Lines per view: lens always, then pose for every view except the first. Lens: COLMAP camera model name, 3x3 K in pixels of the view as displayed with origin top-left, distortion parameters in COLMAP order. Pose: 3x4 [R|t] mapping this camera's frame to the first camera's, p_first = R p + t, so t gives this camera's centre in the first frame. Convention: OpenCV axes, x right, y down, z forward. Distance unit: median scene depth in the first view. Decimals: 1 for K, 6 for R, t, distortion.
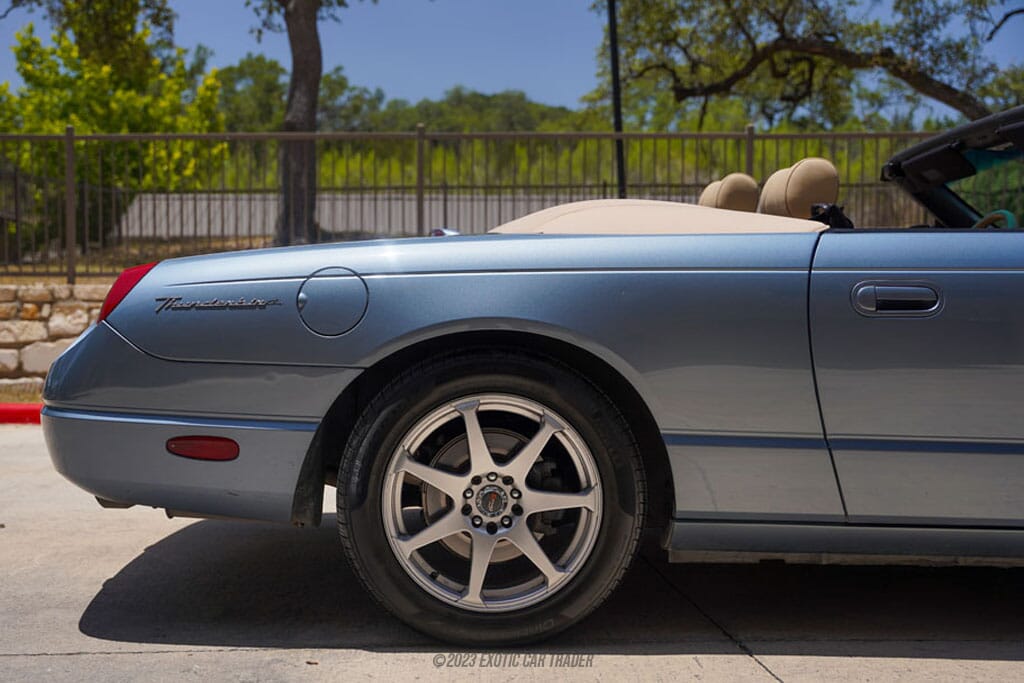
lens RADIAL K [[1044.3, 0, 512.9], [0, 1044.3, 369.8], [0, 0, 1]] dist [0.005831, 0.030928]
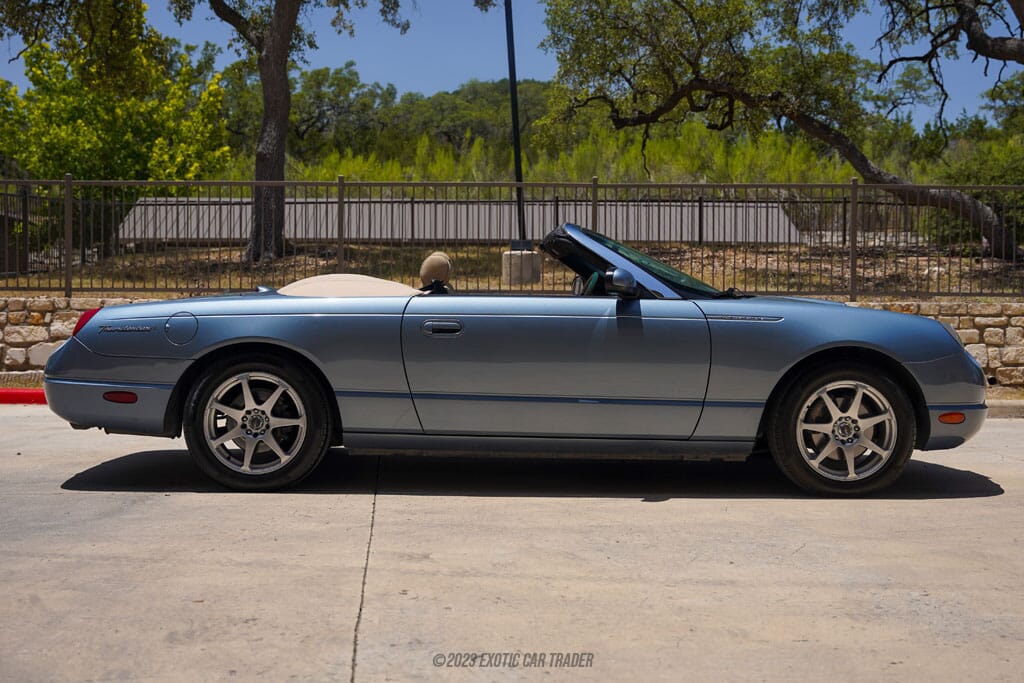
lens RADIAL K [[1003.9, 0, 512.0], [0, 1003.9, 341.5], [0, 0, 1]] dist [-0.003270, -0.002035]
pose [[0.999897, 0.005063, 0.013461, 0.471503], [-0.004706, 0.999638, -0.026476, 0.012895], [-0.013590, 0.026410, 0.999559, -1.049640]]
